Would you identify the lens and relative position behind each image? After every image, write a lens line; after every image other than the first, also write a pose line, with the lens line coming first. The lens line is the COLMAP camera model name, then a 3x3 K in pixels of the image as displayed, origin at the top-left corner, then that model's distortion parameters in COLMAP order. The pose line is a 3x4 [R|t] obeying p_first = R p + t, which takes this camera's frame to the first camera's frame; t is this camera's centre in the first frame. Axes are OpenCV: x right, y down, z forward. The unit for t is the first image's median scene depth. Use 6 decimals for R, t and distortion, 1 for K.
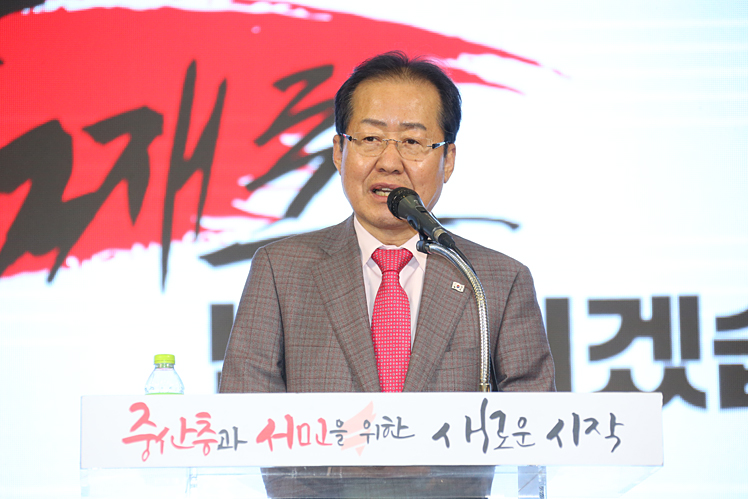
lens RADIAL K [[4226.9, 0, 375.4], [0, 4226.9, 248.4], [0, 0, 1]] dist [1.124754, 0.000000]
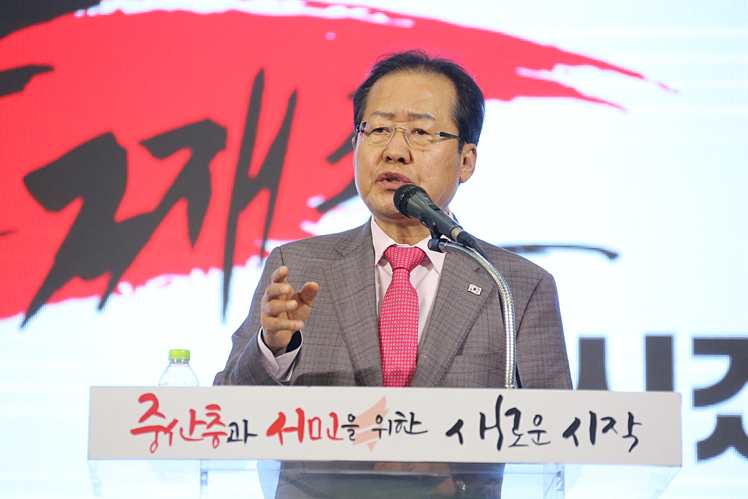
lens RADIAL K [[5123.4, 0, 350.4], [0, 5123.4, 240.2], [0, 0, 1]] dist [2.027067, 0.000000]
pose [[0.999157, 0.013692, -0.038702, 0.034099], [-0.014342, 0.999760, -0.016572, 0.018364], [0.038466, 0.017113, 0.999113, -0.176600]]
